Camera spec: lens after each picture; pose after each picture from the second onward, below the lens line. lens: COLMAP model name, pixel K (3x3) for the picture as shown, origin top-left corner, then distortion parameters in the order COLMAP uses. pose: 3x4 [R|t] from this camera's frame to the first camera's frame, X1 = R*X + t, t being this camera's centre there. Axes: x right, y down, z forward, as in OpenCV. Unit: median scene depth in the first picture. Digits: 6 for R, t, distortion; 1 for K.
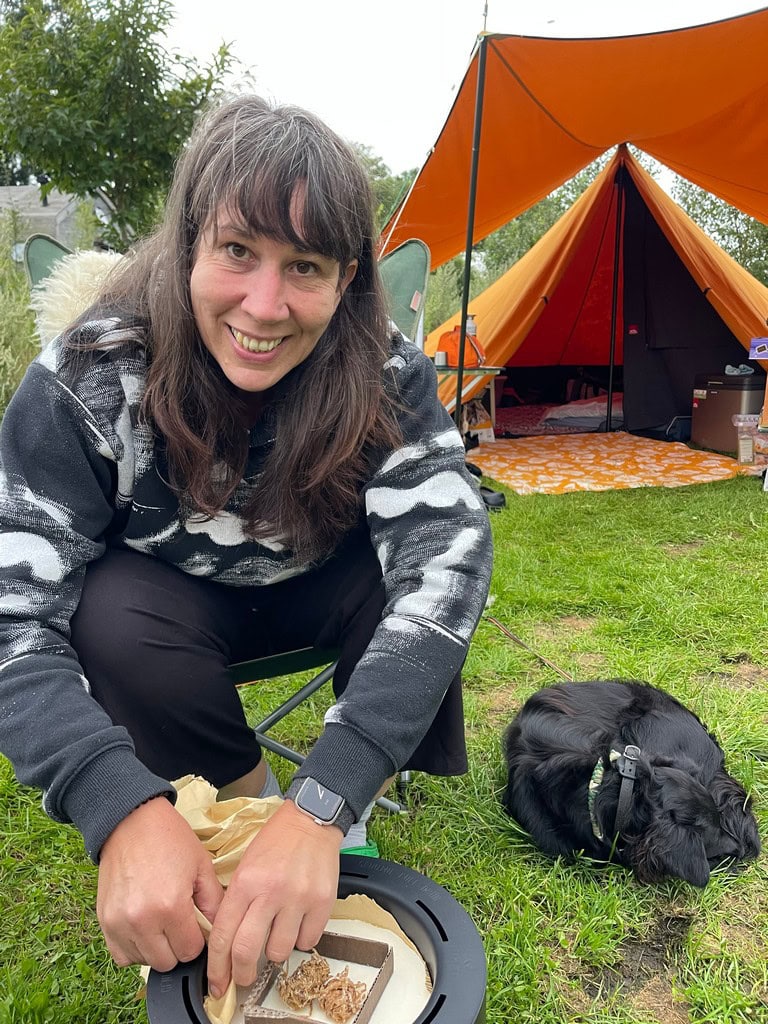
lens RADIAL K [[801.2, 0, 384.0], [0, 801.2, 512.0], [0, 0, 1]] dist [0.013947, 0.002377]
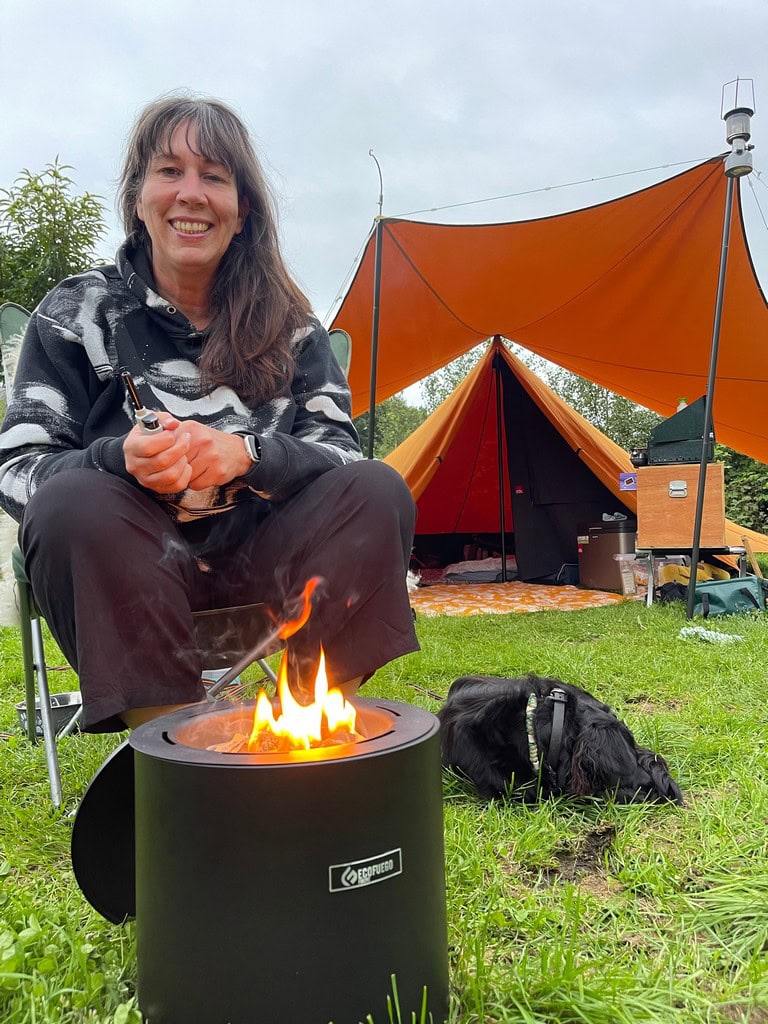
lens RADIAL K [[800.8, 0, 384.0], [0, 800.8, 512.0], [0, 0, 1]] dist [0.052473, -0.001604]
pose [[0.991964, -0.005326, 0.126410, -0.018083], [0.039539, 0.962123, -0.269733, 0.113051], [-0.120185, 0.272563, 0.954602, -0.032613]]
